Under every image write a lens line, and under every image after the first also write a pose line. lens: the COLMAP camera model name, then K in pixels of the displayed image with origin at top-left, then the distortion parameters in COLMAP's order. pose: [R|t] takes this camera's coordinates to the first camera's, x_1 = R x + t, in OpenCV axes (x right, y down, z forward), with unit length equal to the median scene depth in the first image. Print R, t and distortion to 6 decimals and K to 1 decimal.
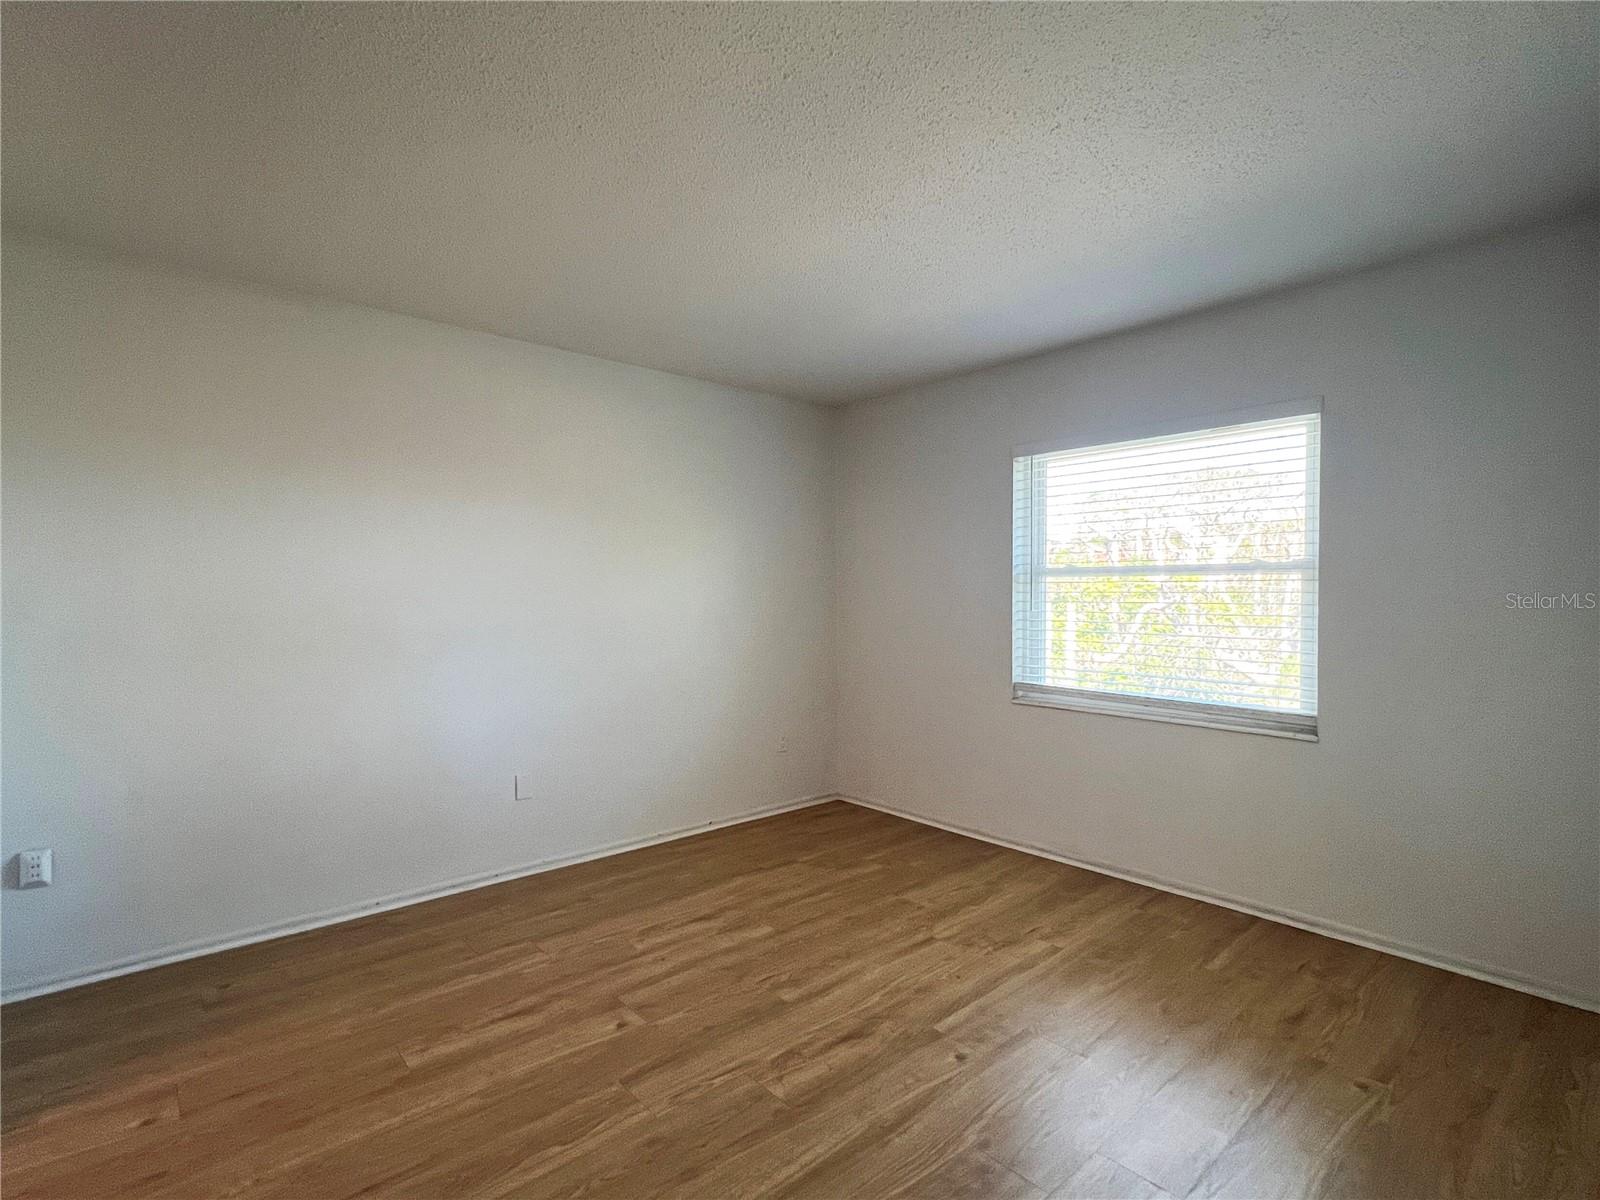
lens RADIAL K [[777.2, 0, 801.2], [0, 777.2, 604.1], [0, 0, 1]] dist [-0.000138, -0.001082]
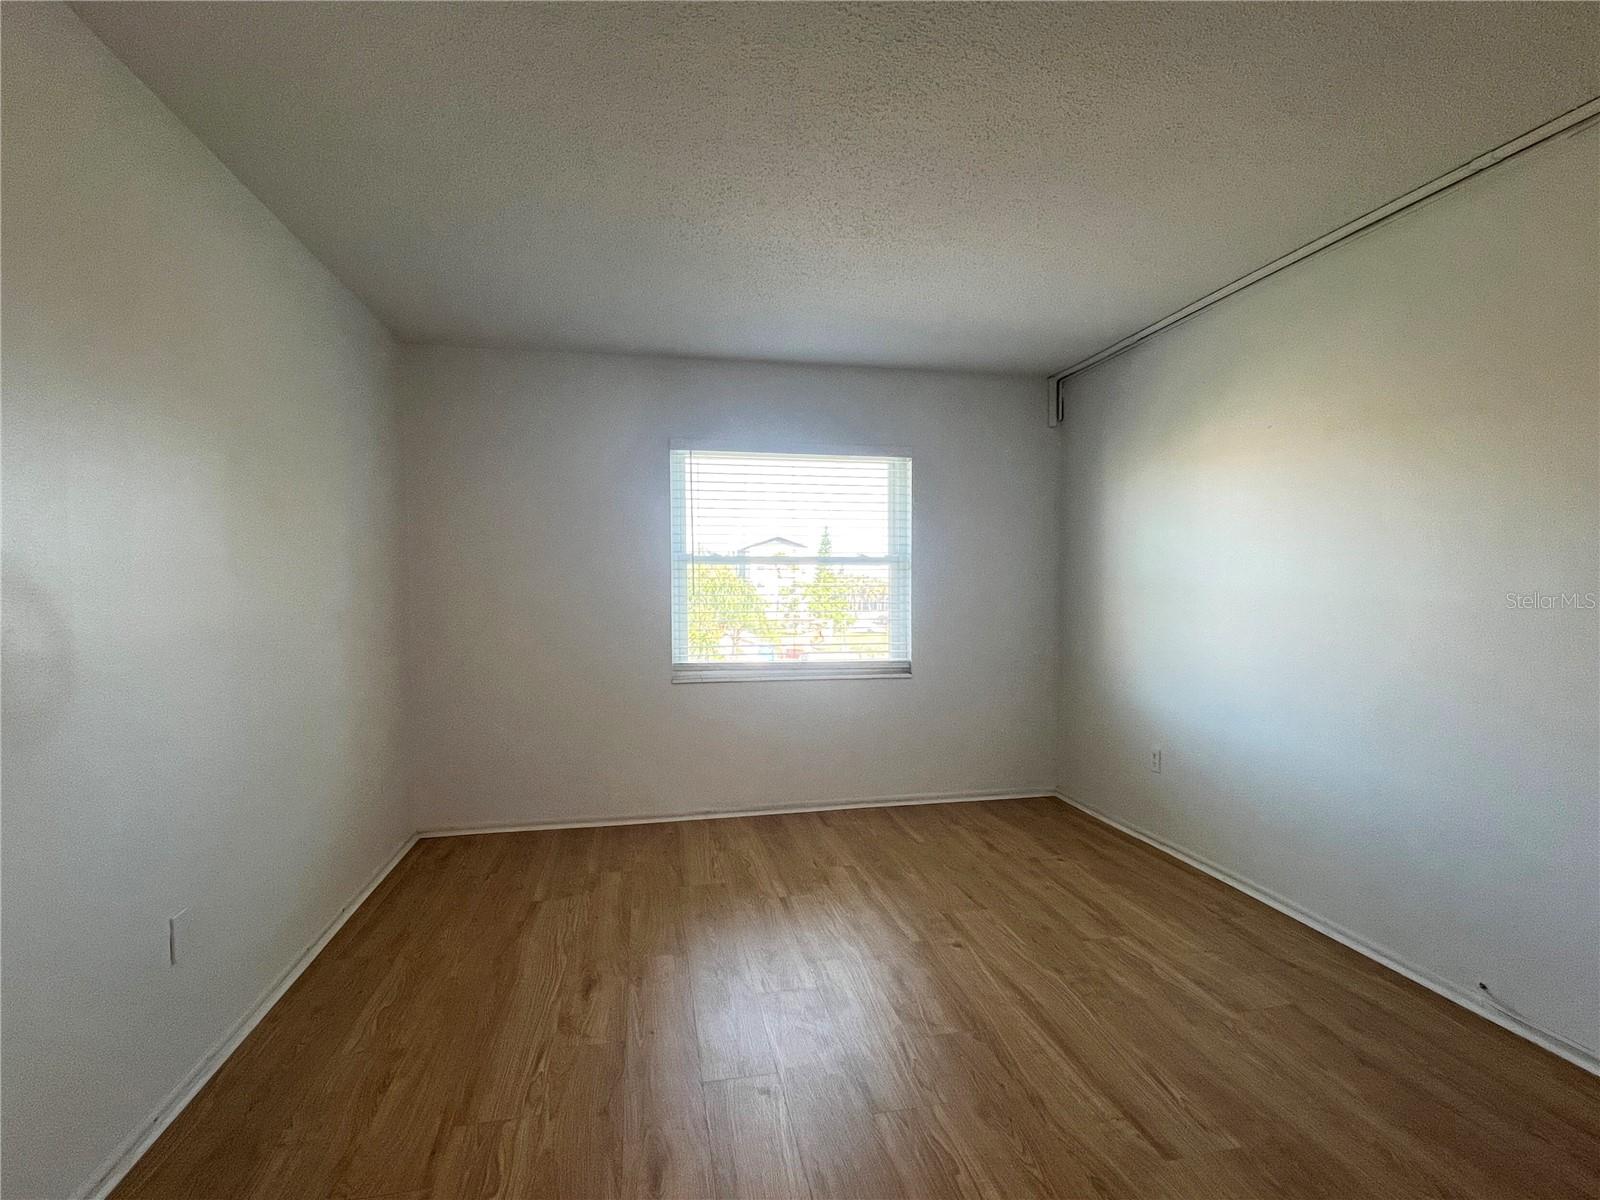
lens RADIAL K [[777.2, 0, 801.2], [0, 777.2, 604.1], [0, 0, 1]] dist [-0.000138, -0.001082]
pose [[0.497179, -0.024927, 0.867290, -0.739316], [0.015302, 0.999684, 0.019960, 0.002089], [-0.867513, 0.003348, 0.497403, 0.439310]]
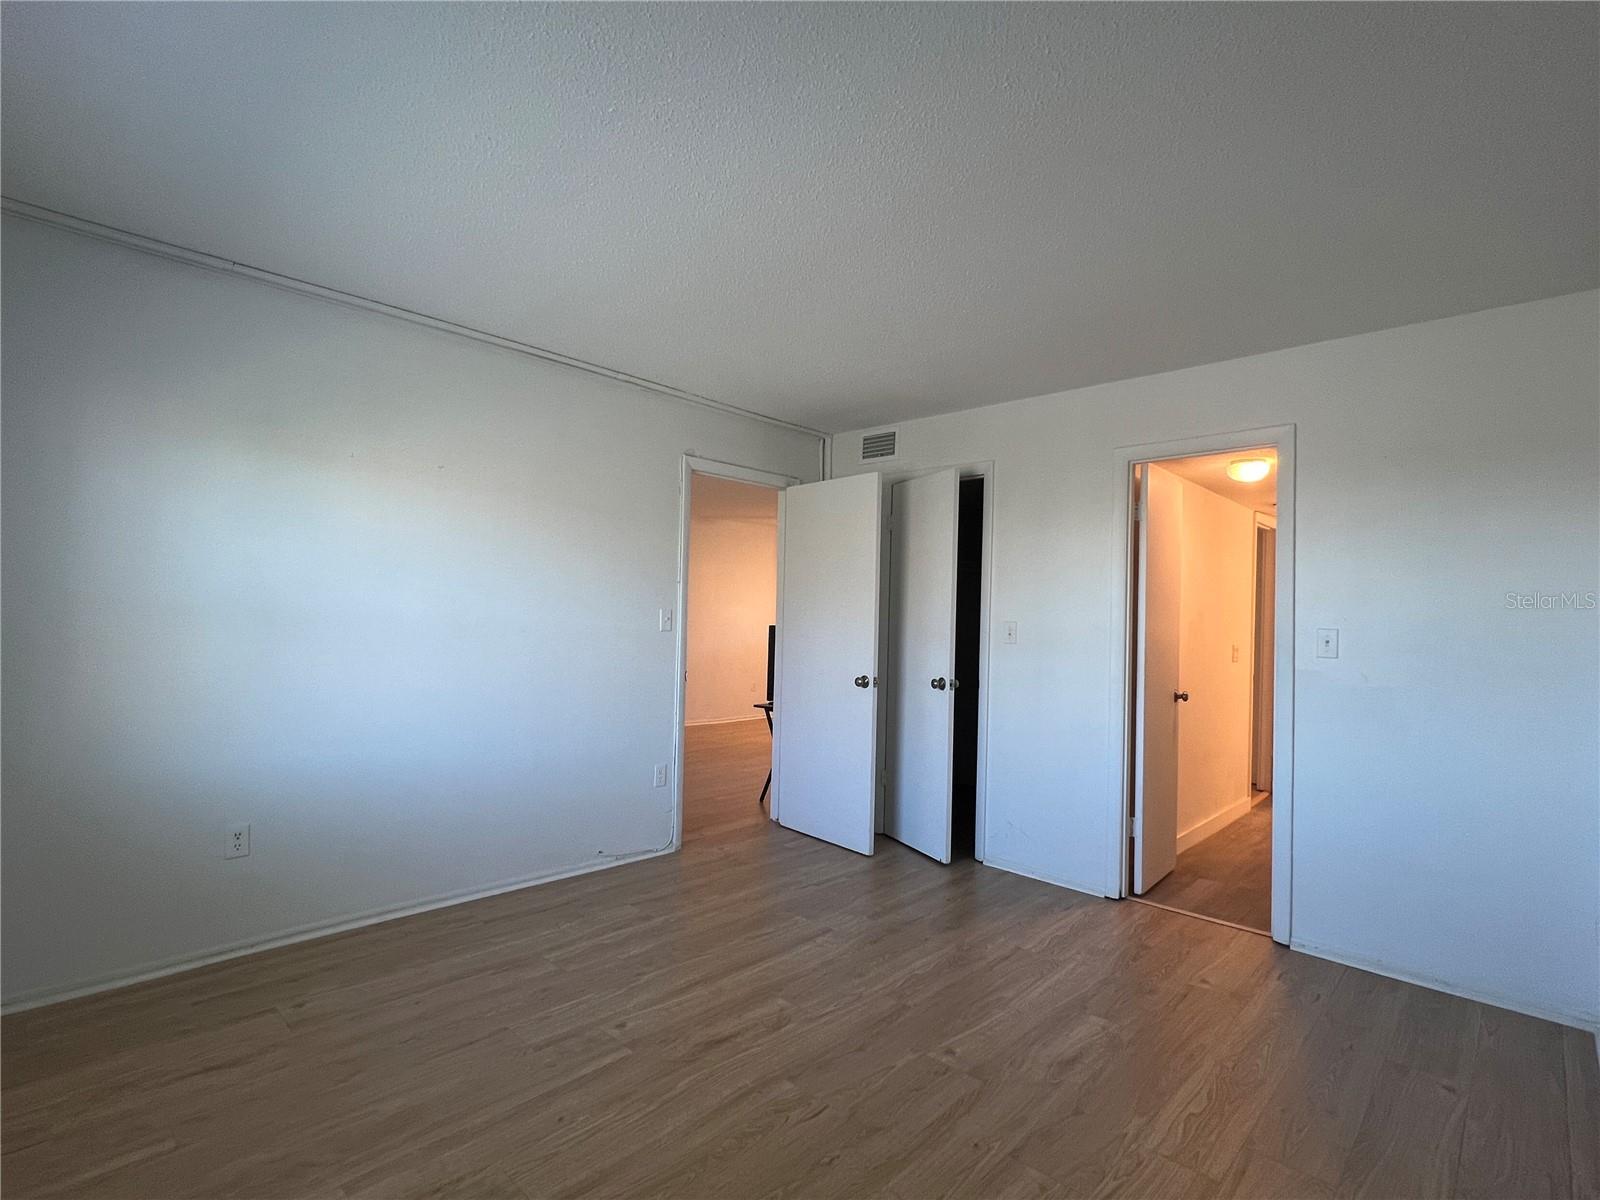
lens RADIAL K [[777.2, 0, 801.2], [0, 777.2, 604.1], [0, 0, 1]] dist [-0.000138, -0.001082]
pose [[-0.995683, -0.028763, -0.088253, 0.048043], [-0.028153, 0.999570, -0.008149, -0.010727], [0.088450, -0.005629, -0.996065, 1.576556]]
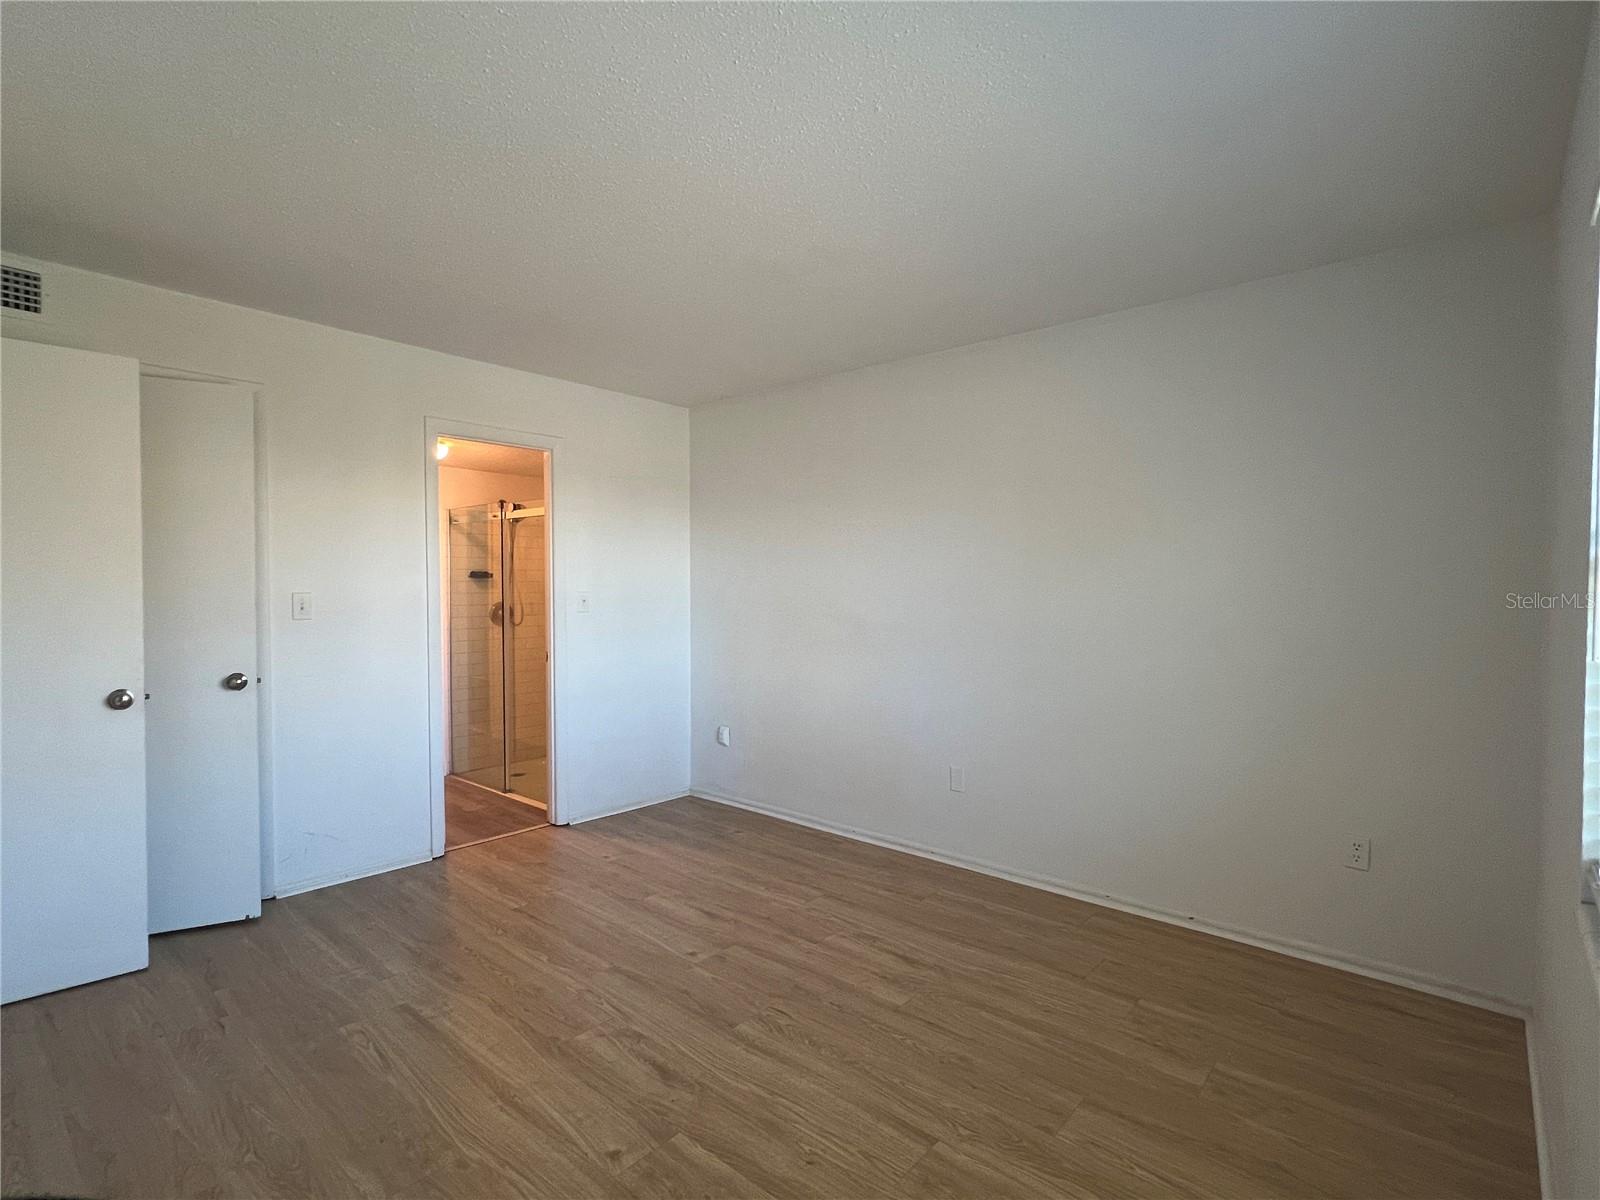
lens RADIAL K [[777.2, 0, 801.2], [0, 777.2, 604.1], [0, 0, 1]] dist [-0.000138, -0.001082]
pose [[0.131425, 0.025398, -0.991001, 0.773068], [-0.015669, 0.999600, 0.023541, -0.023129], [0.991202, 0.012434, 0.131771, 0.801539]]
